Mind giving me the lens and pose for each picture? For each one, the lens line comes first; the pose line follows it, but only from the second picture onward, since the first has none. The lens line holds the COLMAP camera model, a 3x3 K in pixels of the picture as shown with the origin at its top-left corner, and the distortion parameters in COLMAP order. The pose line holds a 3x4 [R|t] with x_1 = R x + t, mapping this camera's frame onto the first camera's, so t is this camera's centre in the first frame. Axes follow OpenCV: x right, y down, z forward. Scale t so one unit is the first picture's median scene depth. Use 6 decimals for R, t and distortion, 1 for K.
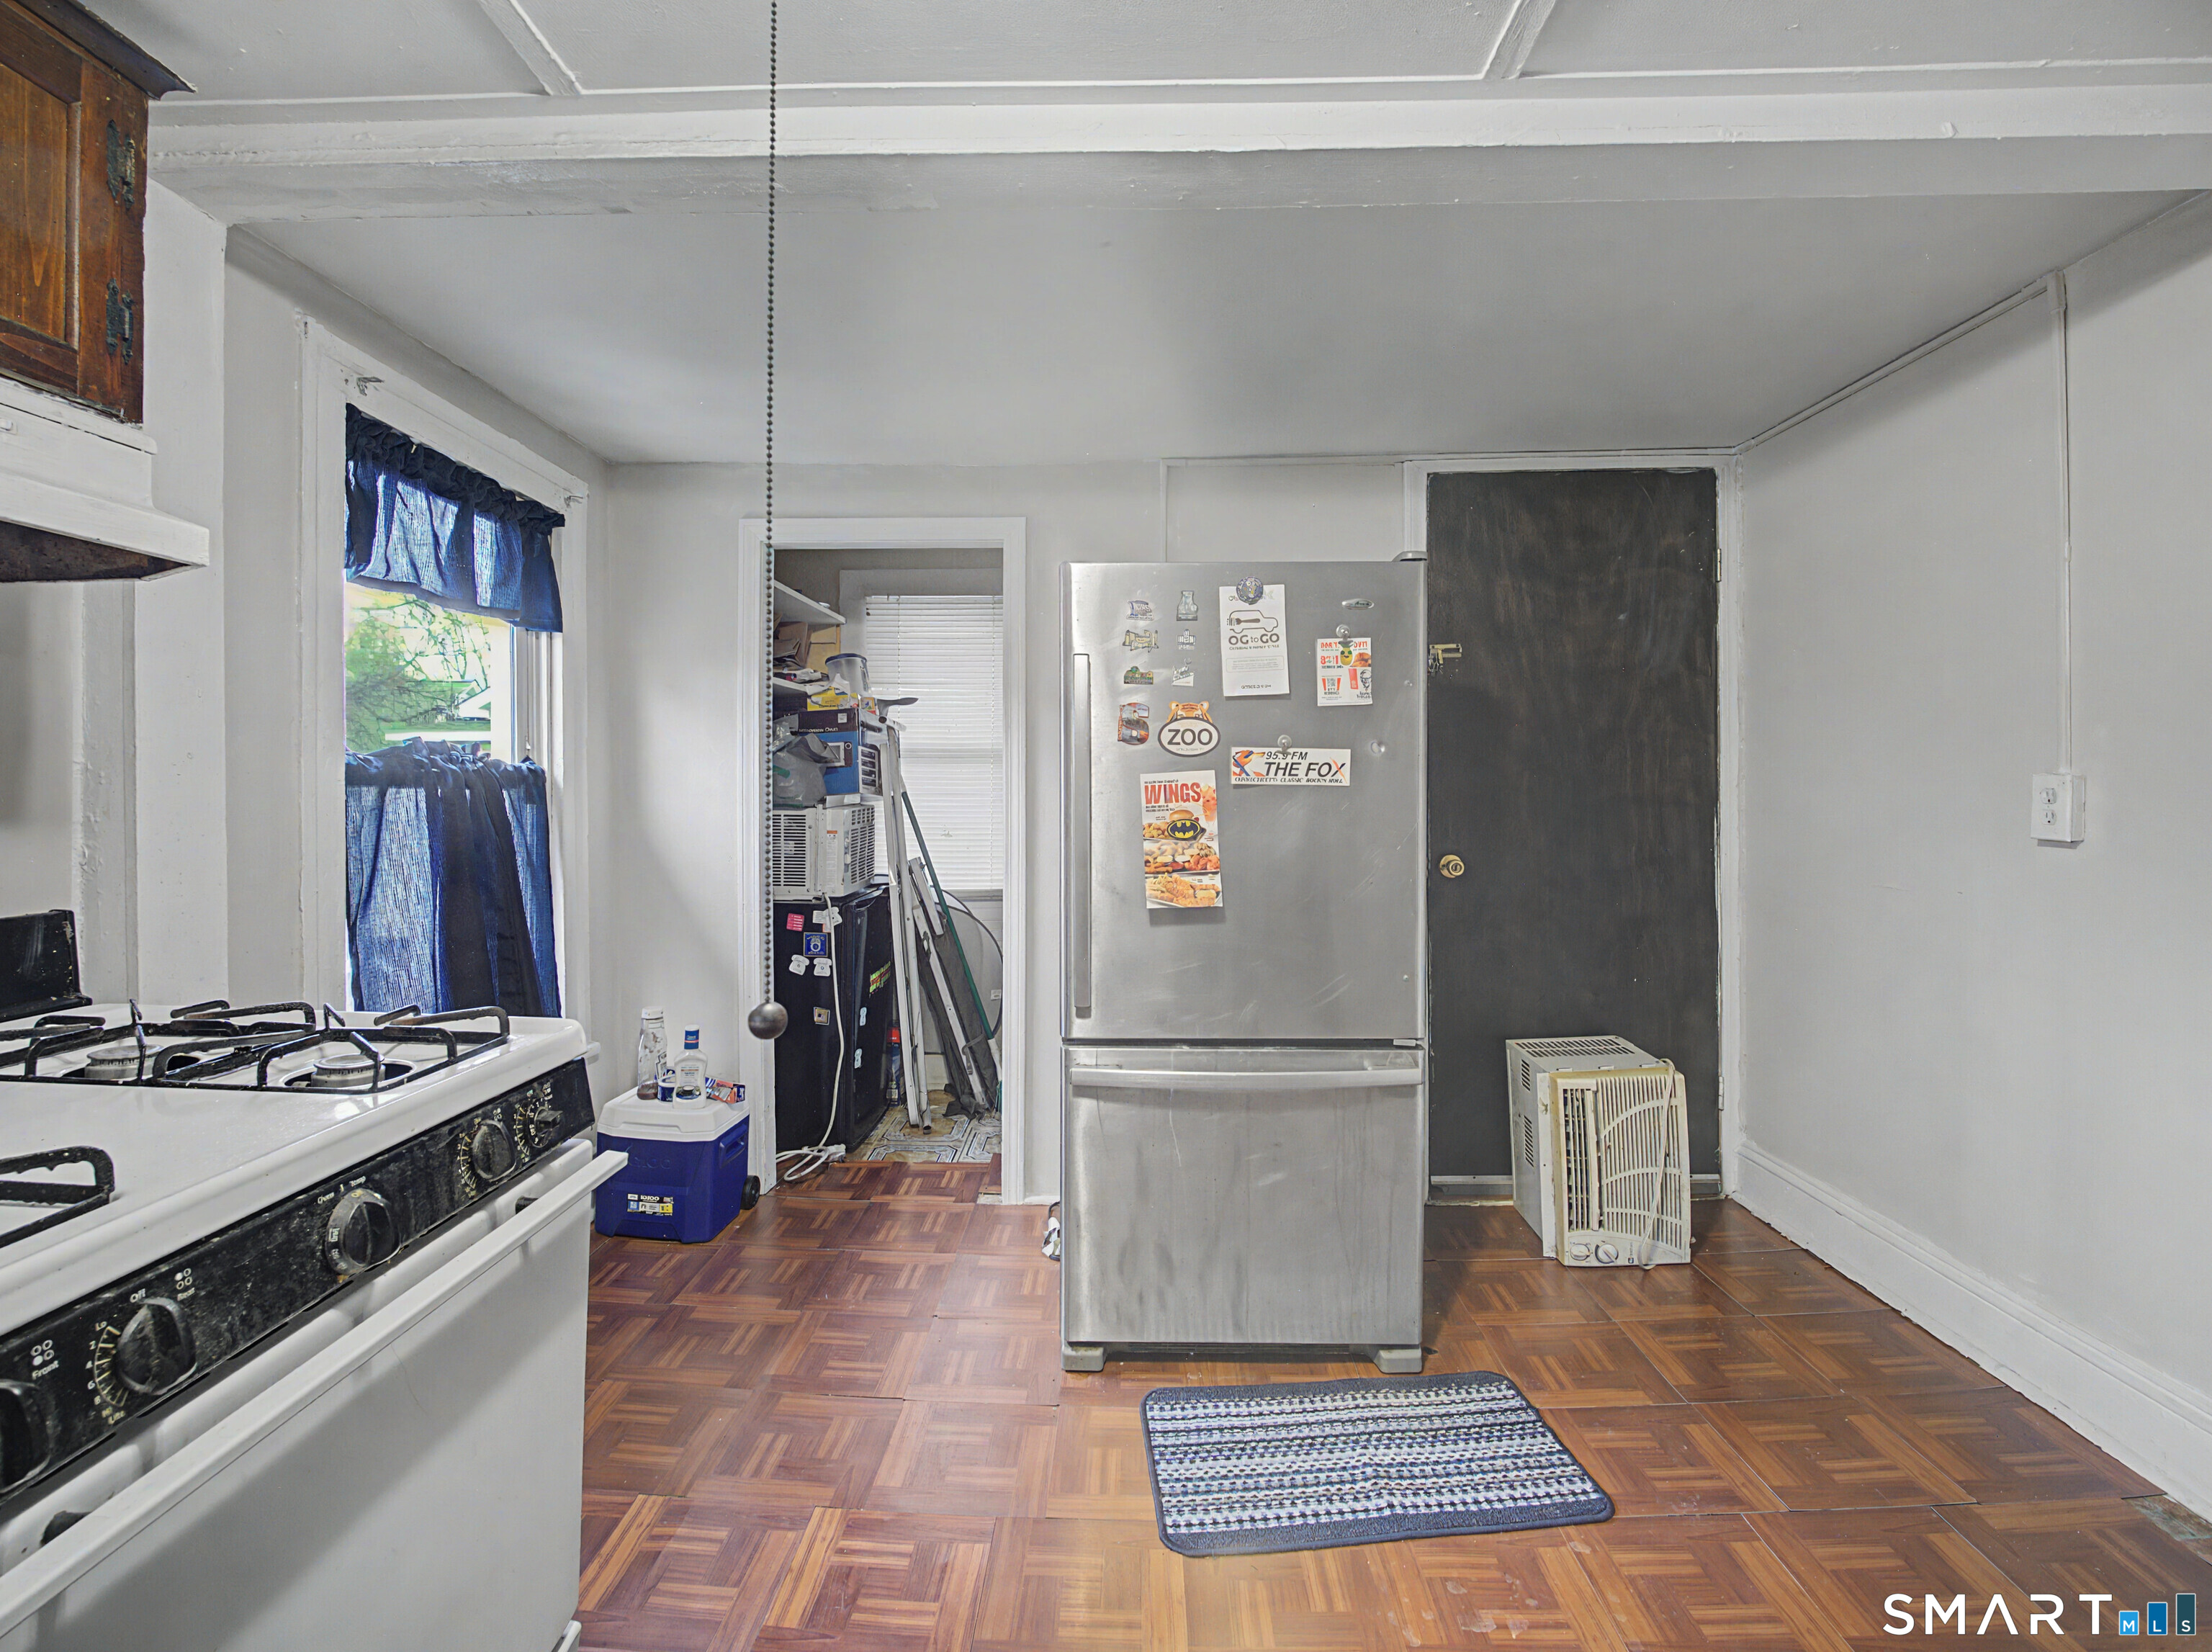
lens RADIAL K [[1013.0, 0, 1106.1], [0, 1013.0, 786.7], [0, 0, 1]] dist [-0.016354, -0.000614]
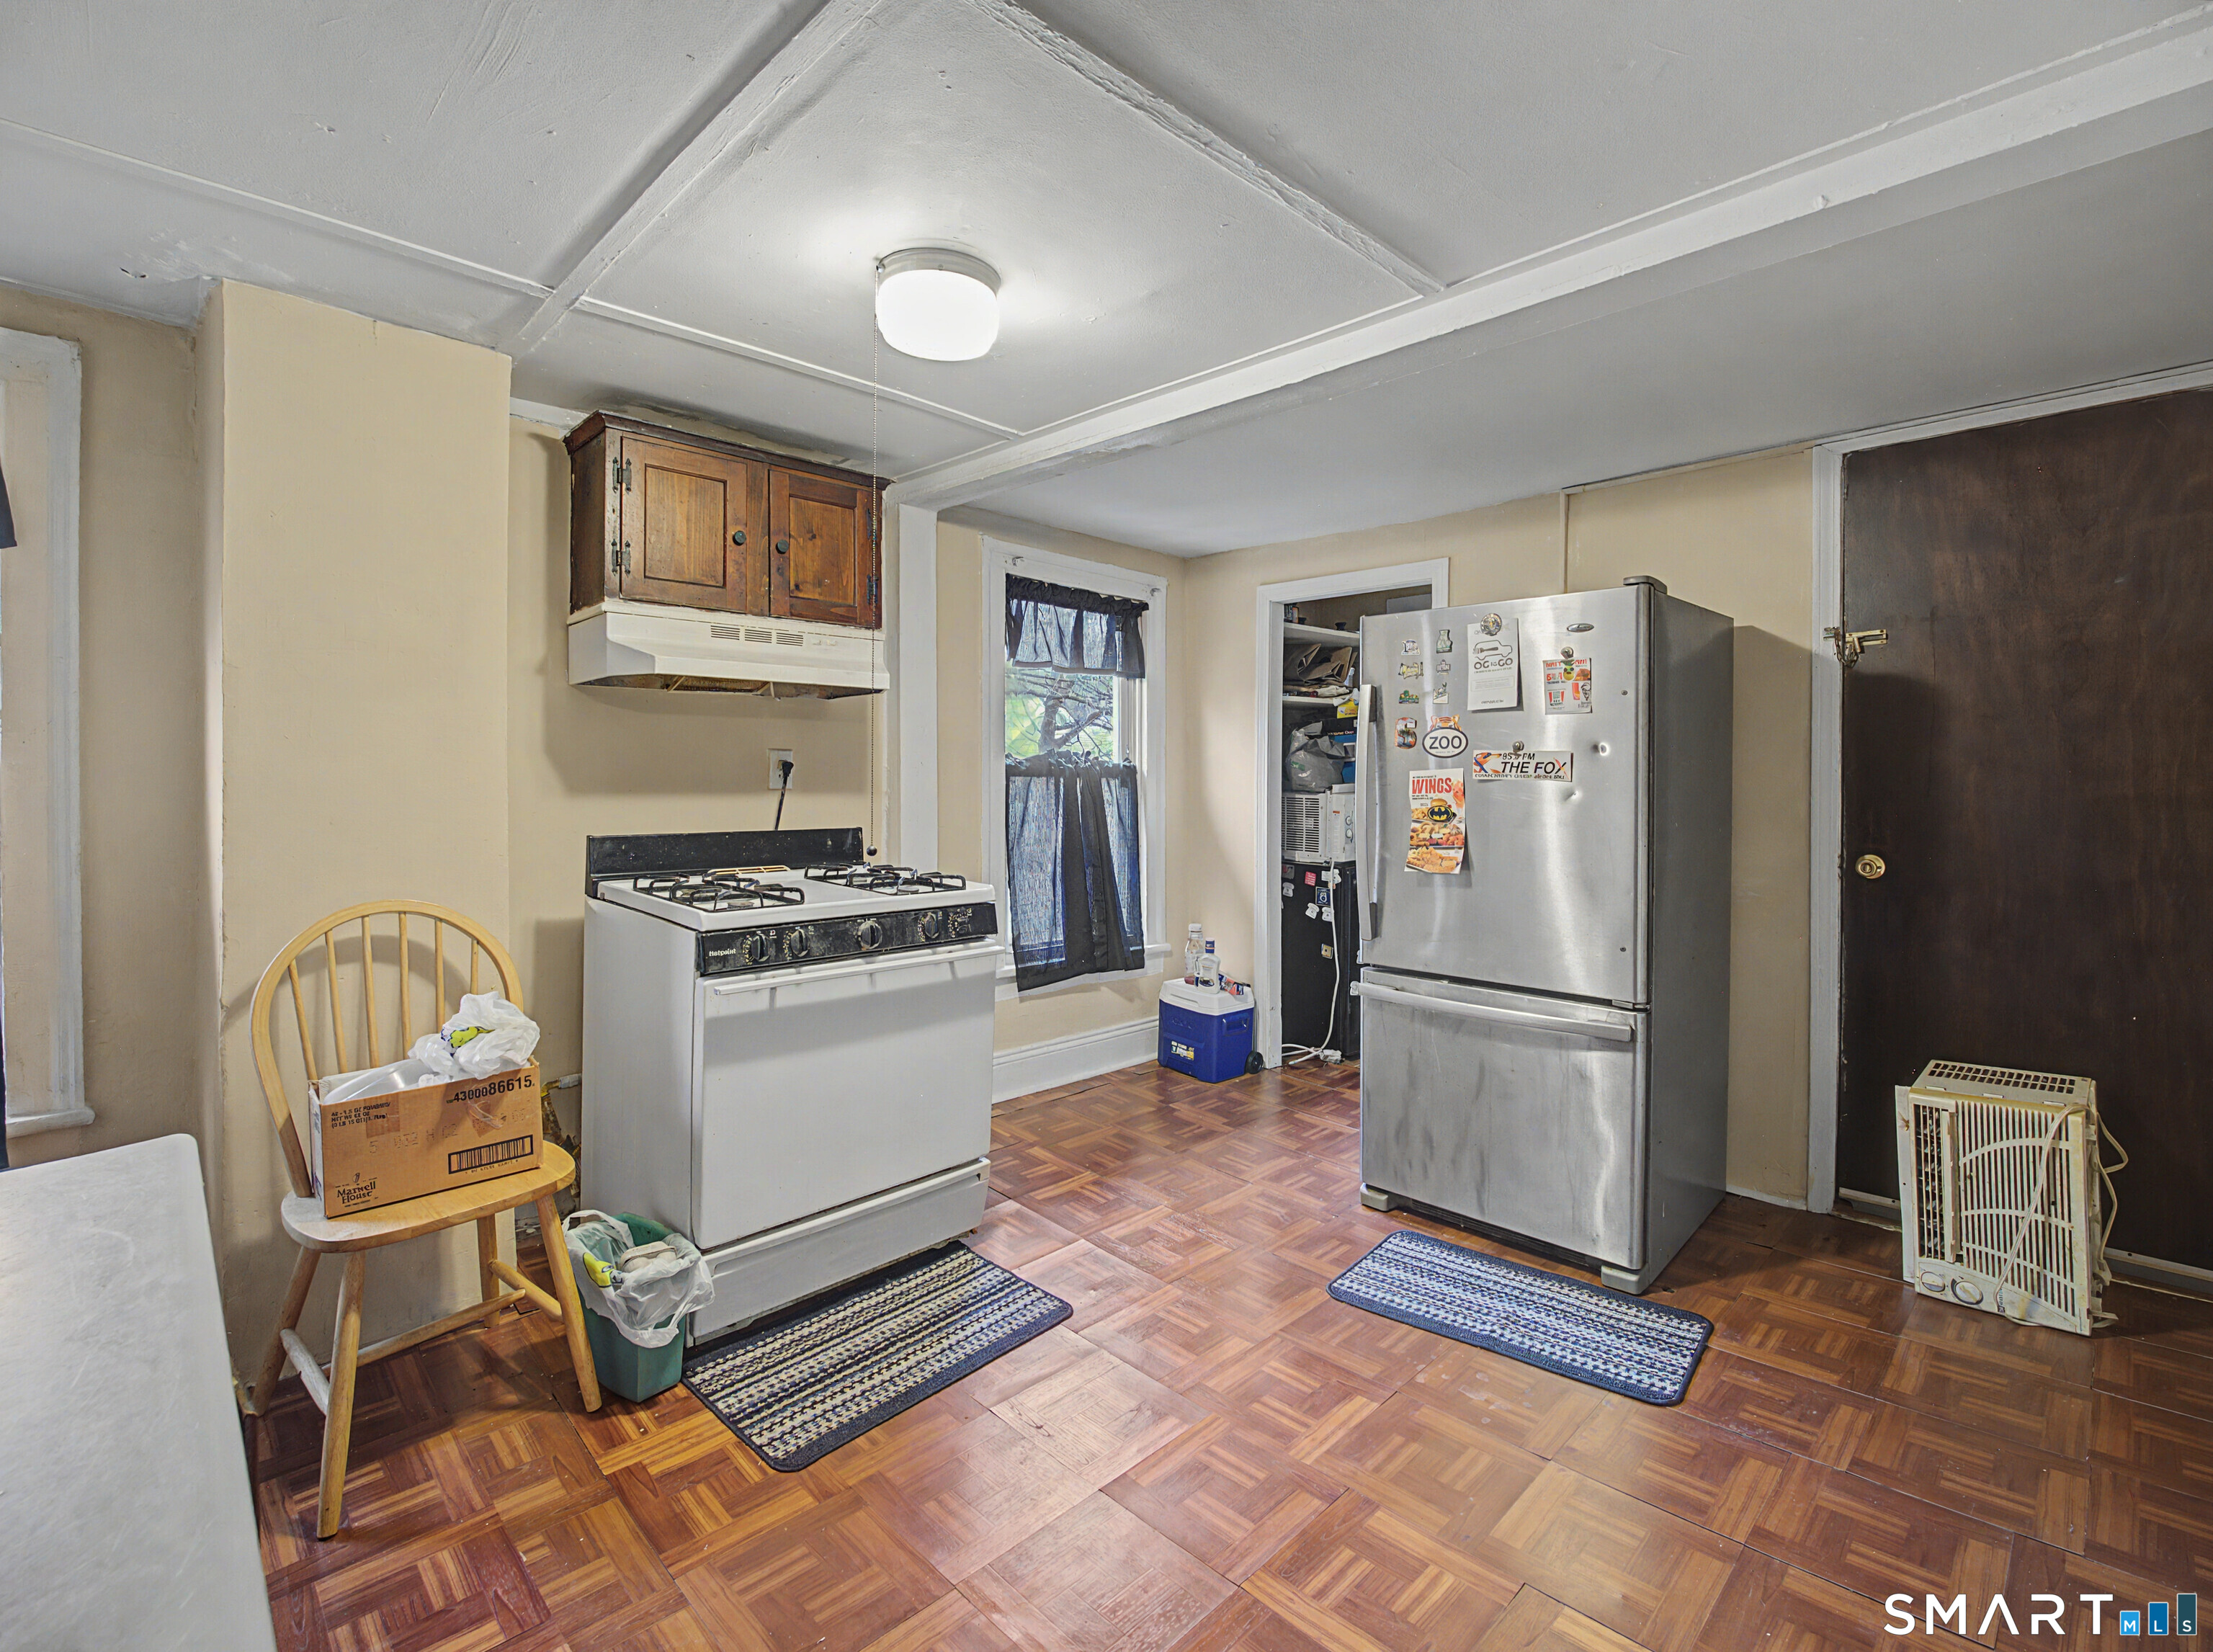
lens RADIAL K [[1005.4, 0, 1102.2], [0, 1005.4, 793.6], [0, 0, 1]] dist [-0.018480, -0.000663]
pose [[0.720952, 0.017877, -0.692755, 0.544505], [-0.004091, 0.999760, 0.021543, -0.007916], [0.692973, -0.012697, 0.720852, -0.192265]]
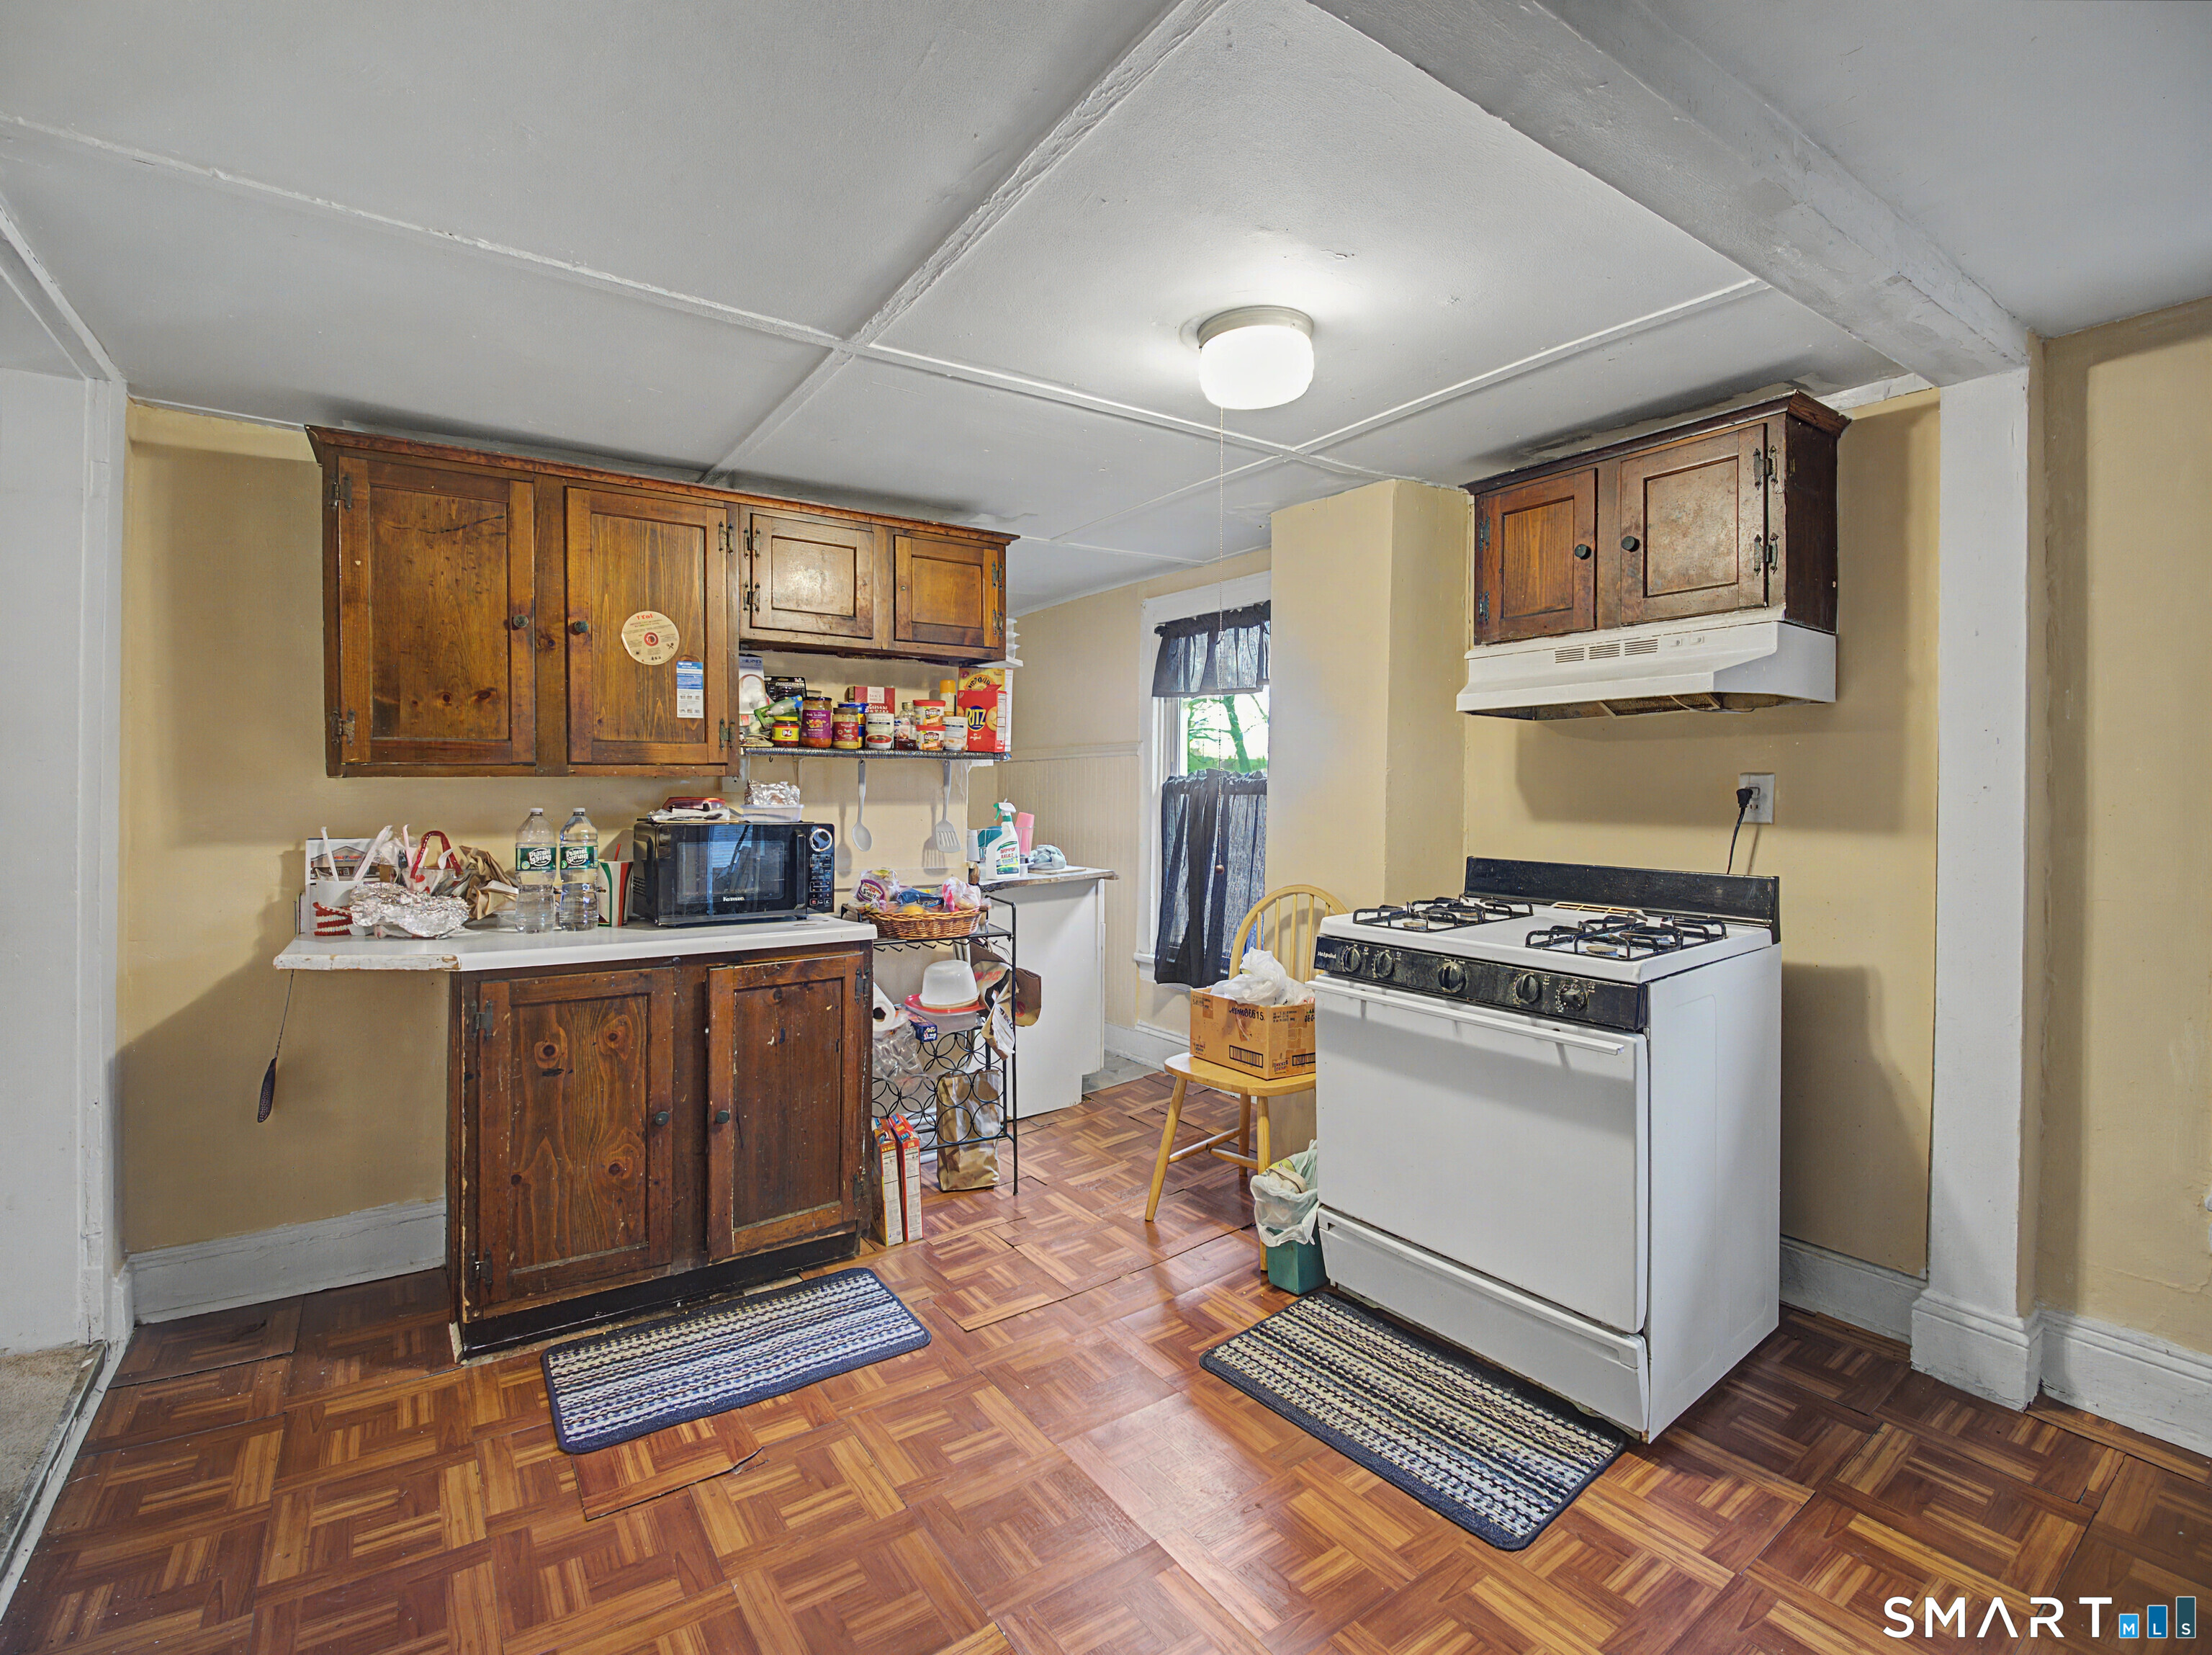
lens RADIAL K [[1005.0, 0, 1101.7], [0, 1005.0, 795.1], [0, 0, 1]] dist [-0.018480, -0.000663]
pose [[-0.794151, 0.003600, -0.607710, 0.510217], [0.000658, 0.999987, 0.005064, -0.017747], [0.607720, 0.003622, -0.794143, 0.807143]]
